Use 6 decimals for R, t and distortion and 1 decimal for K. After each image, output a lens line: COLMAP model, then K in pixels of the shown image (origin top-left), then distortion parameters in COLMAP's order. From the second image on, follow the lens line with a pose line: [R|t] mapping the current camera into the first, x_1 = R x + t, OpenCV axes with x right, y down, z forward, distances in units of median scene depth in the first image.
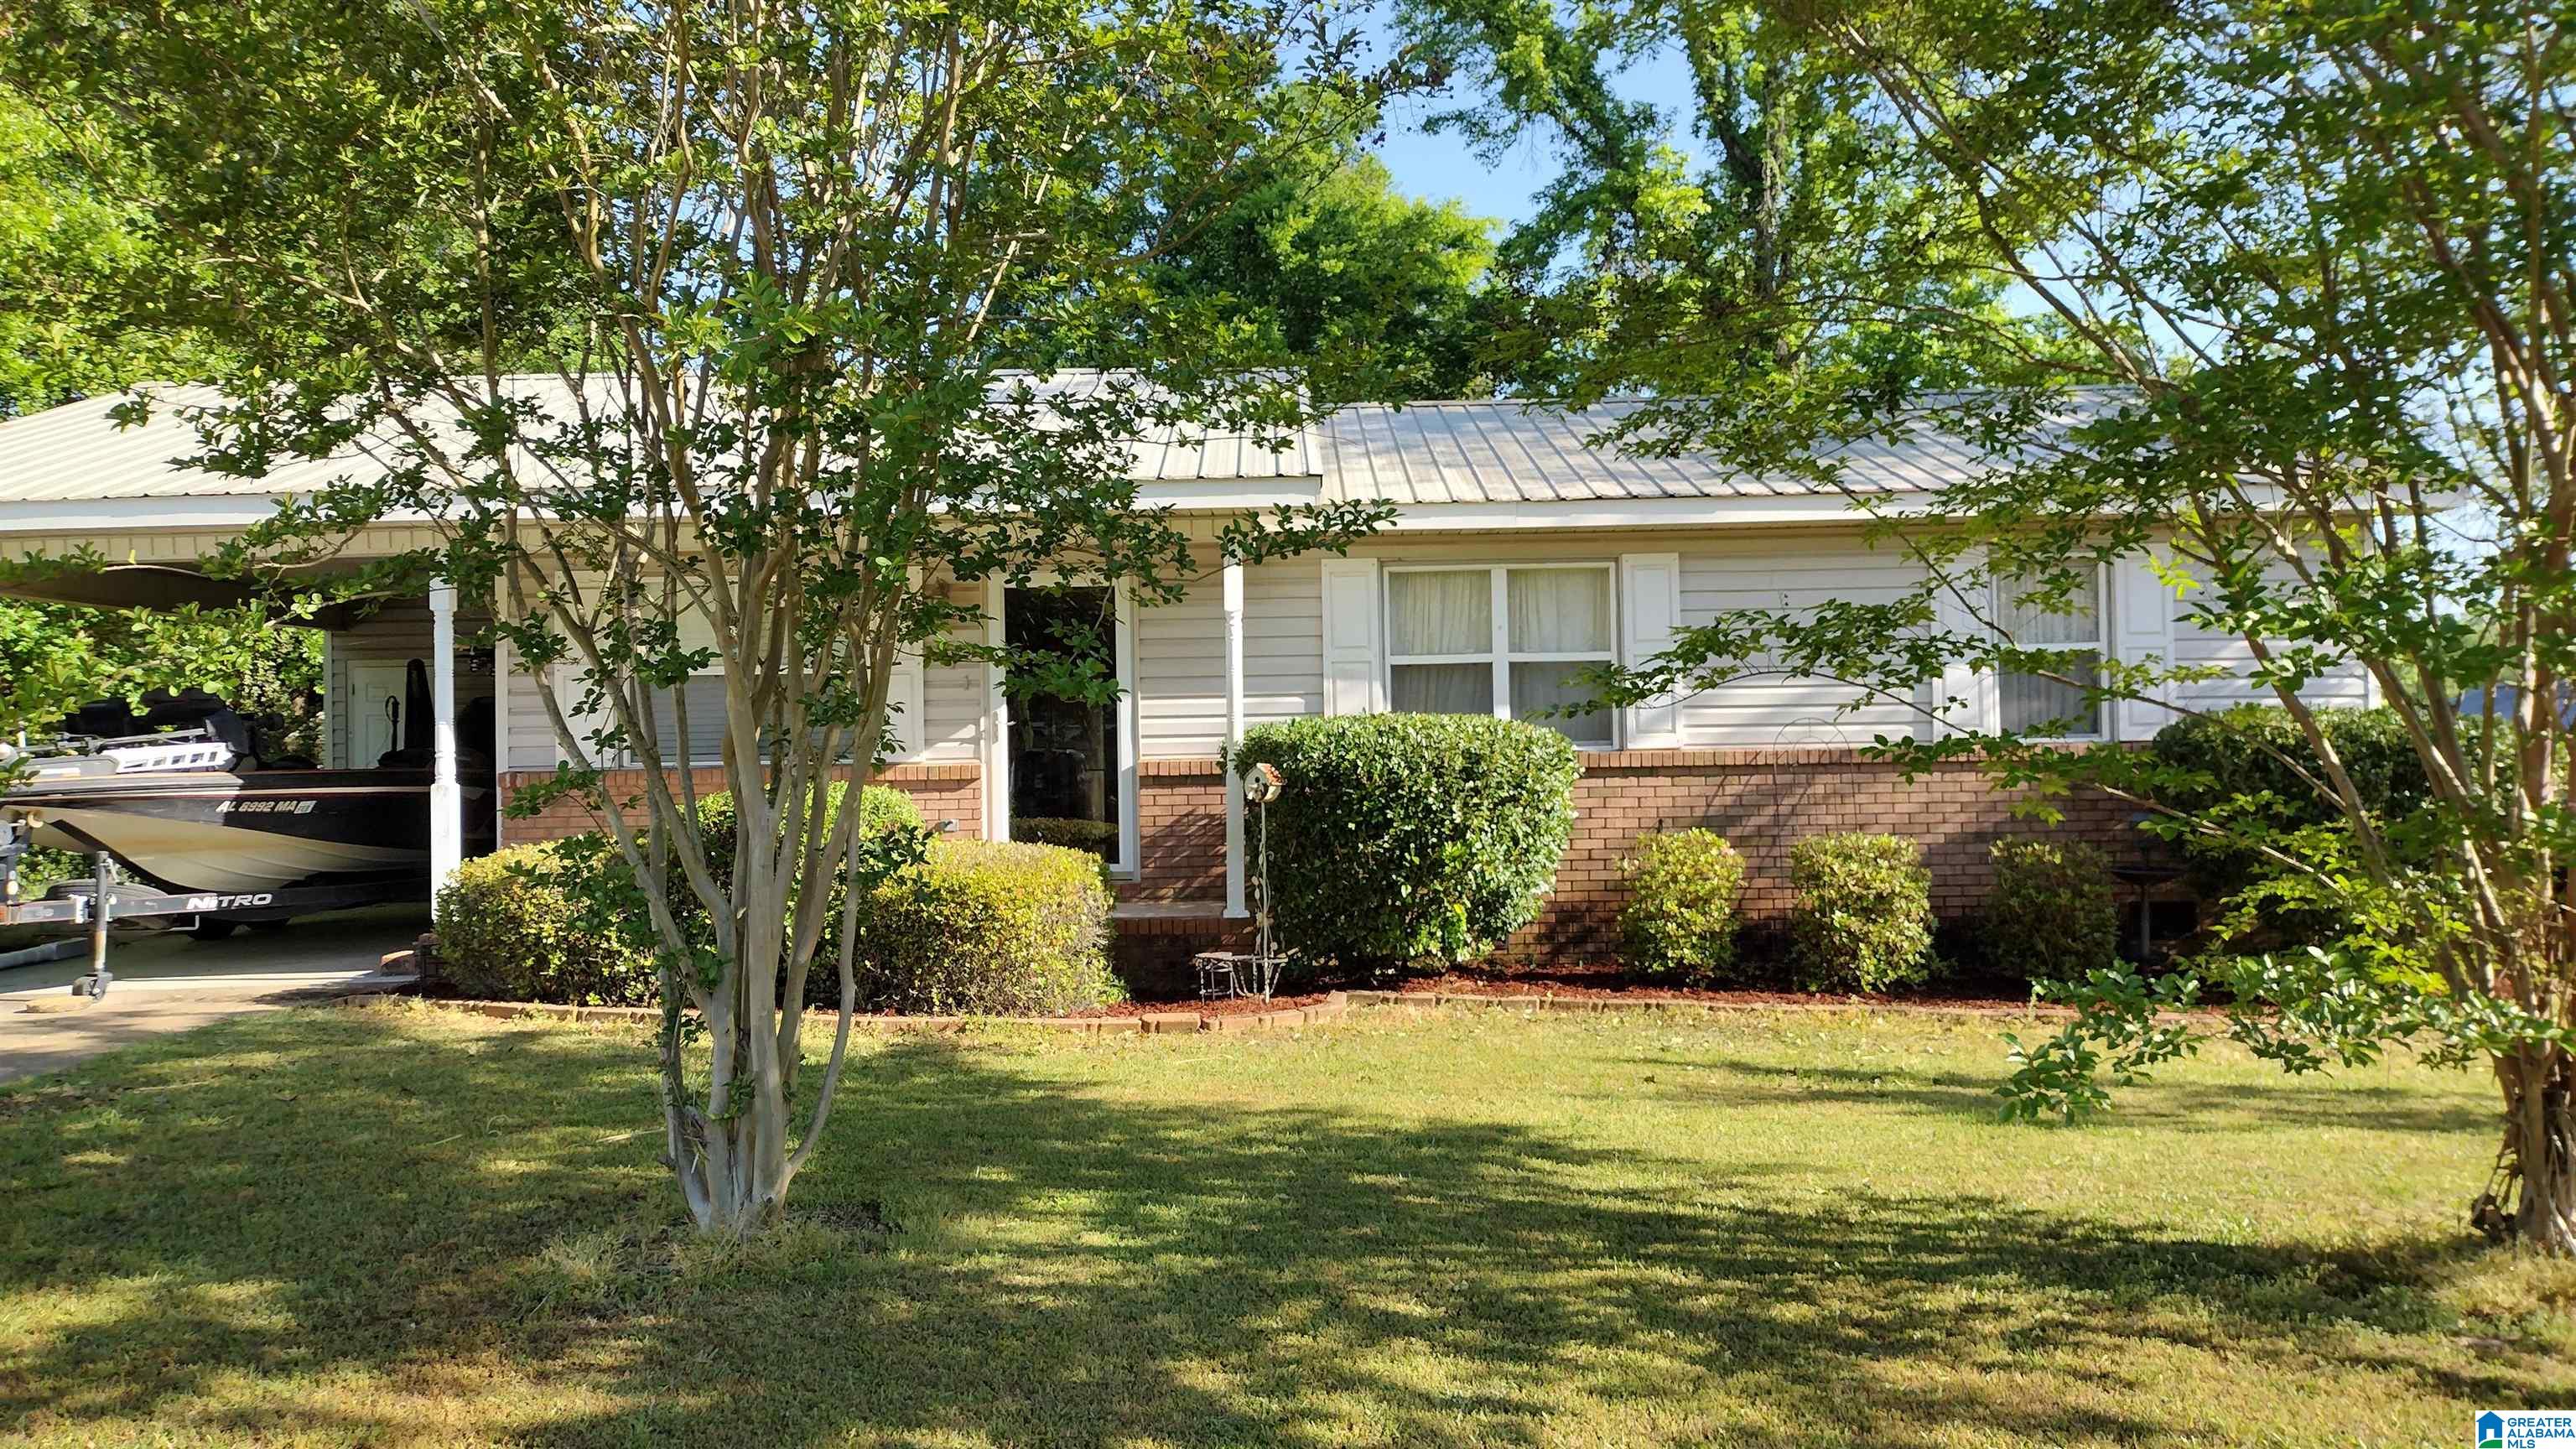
lens RADIAL K [[1958.2, 0, 1283.5], [0, 1958.2, 709.6], [0, 0, 1]] dist [0.084163, -0.112411]
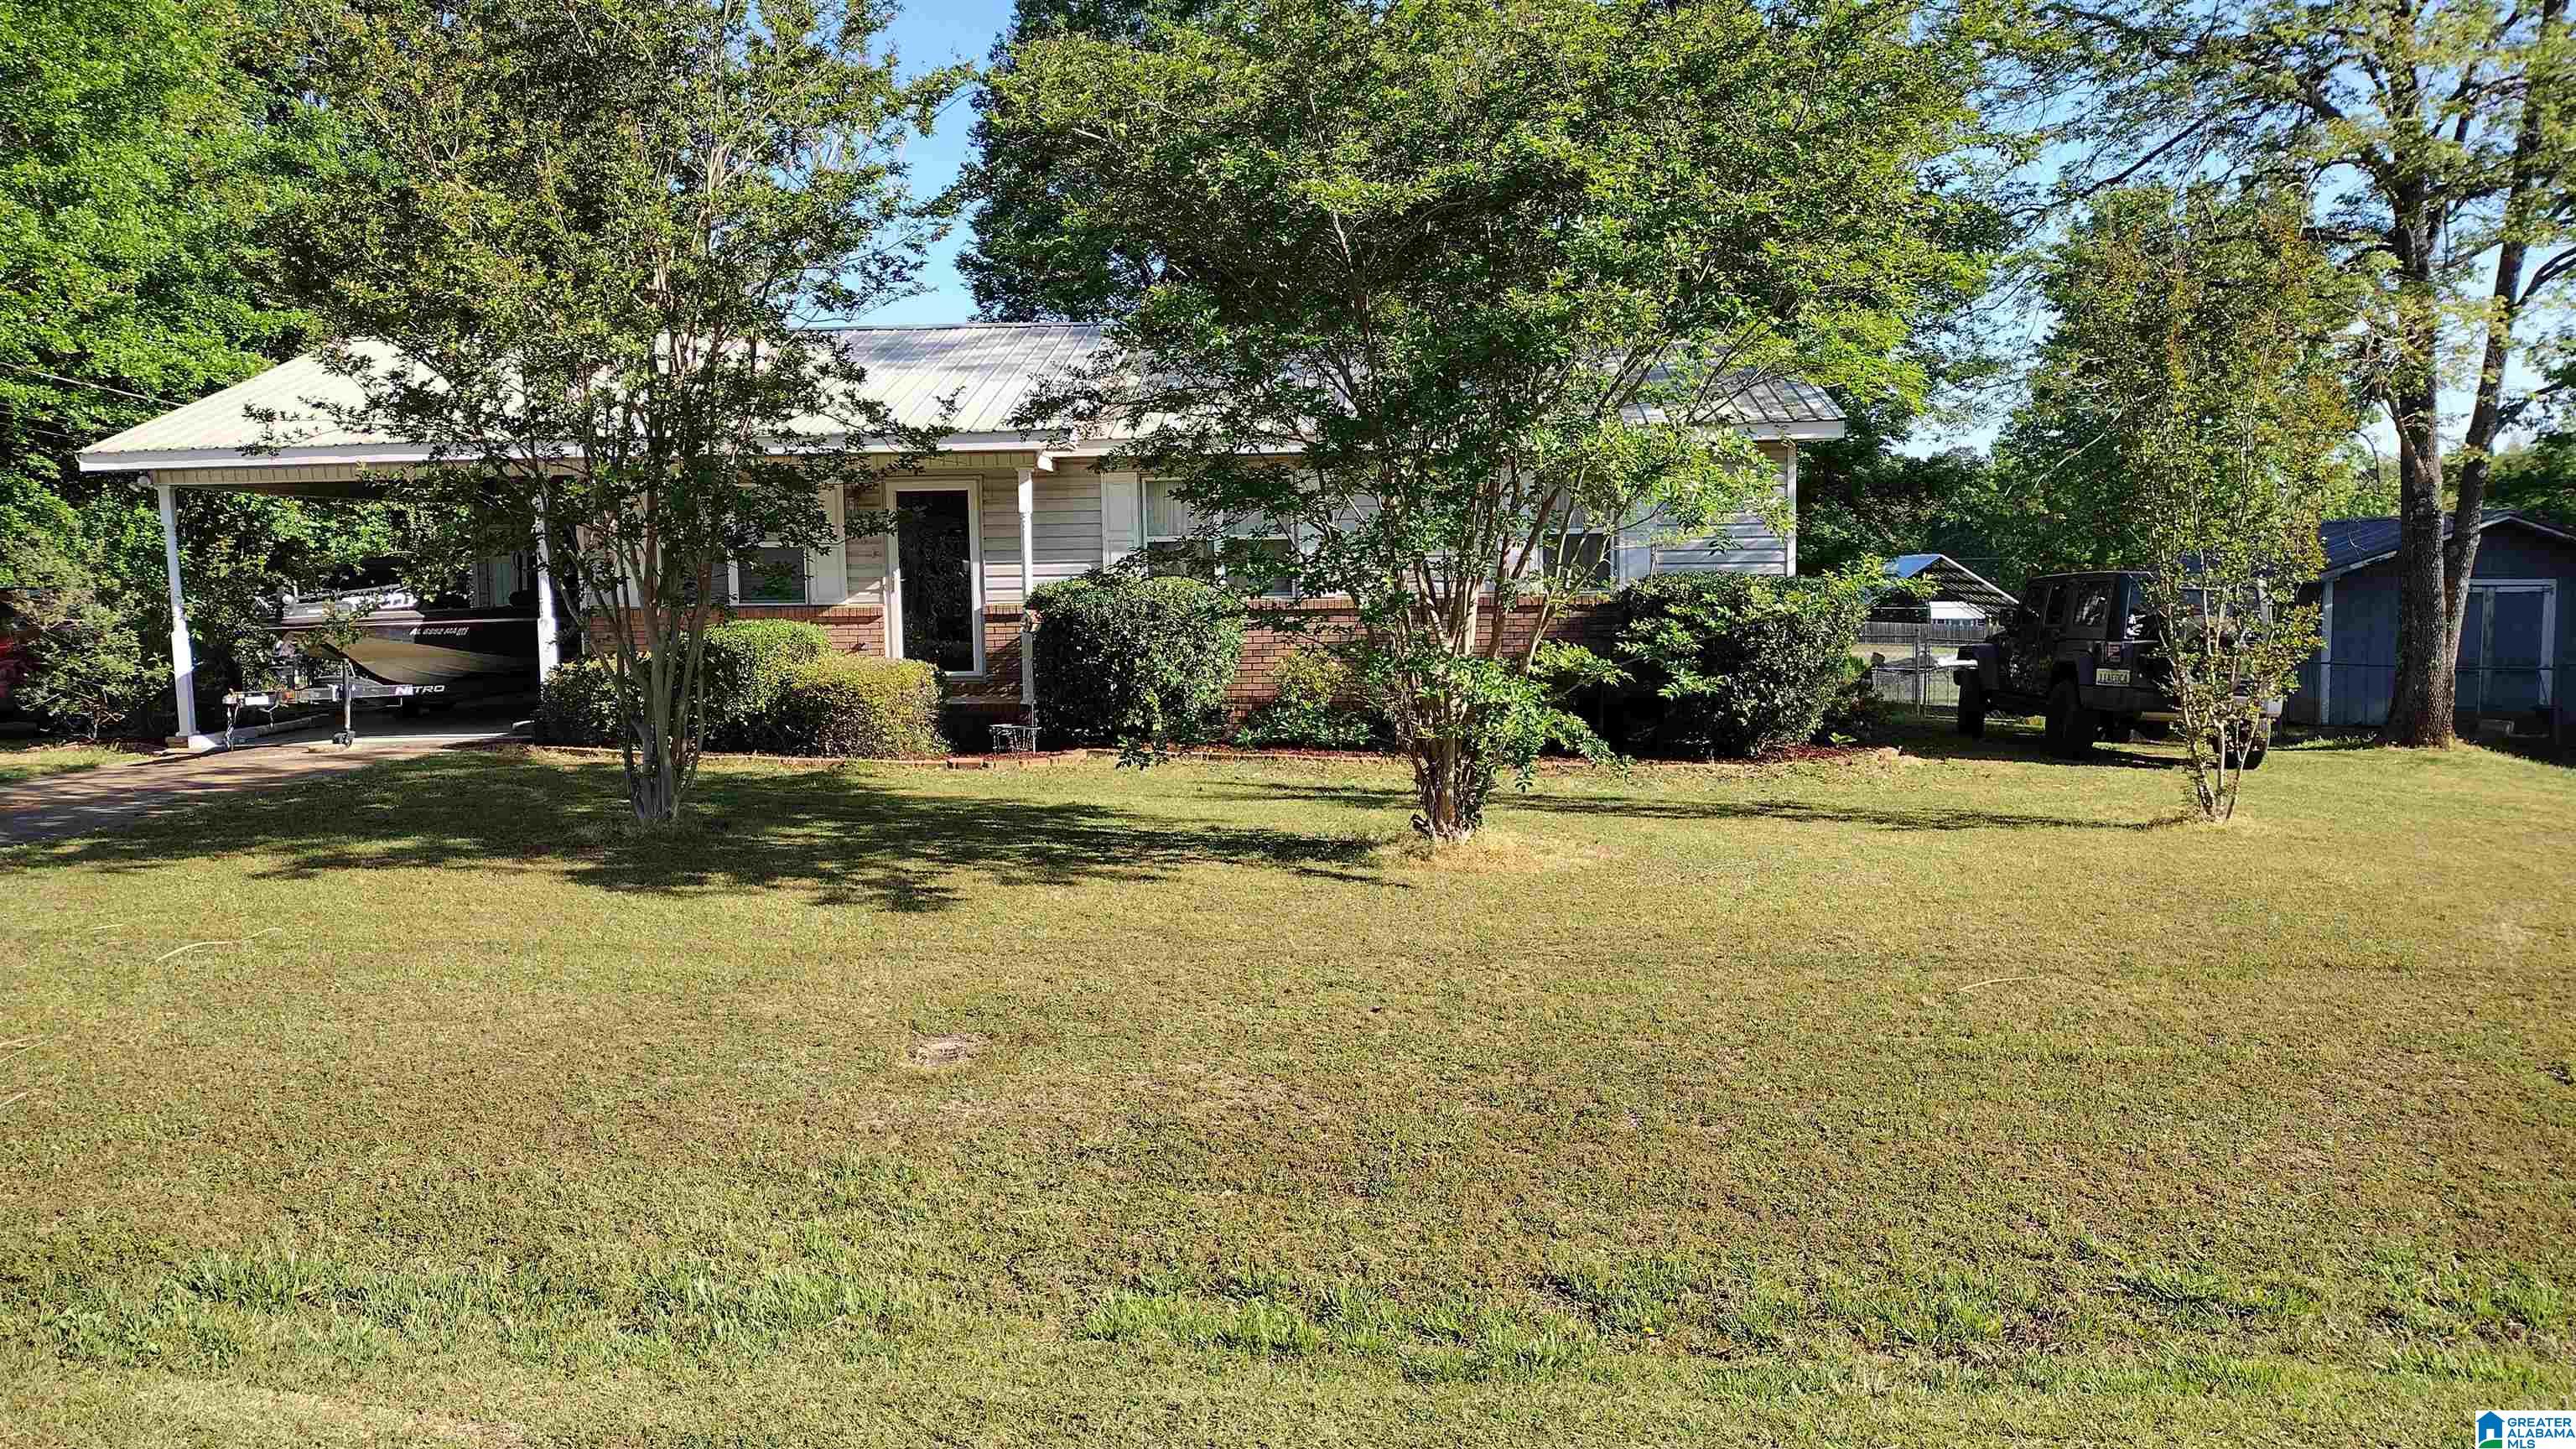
lens RADIAL K [[1958.2, 0, 1296.1], [0, 1958.2, 736.1], [0, 0, 1]] dist [0.084163, -0.112411]
pose [[0.998298, 0.005932, -0.058016, 0.293163], [0.000355, 0.994177, 0.107756, -0.042163], [0.058317, -0.107593, 0.992483, -0.600285]]
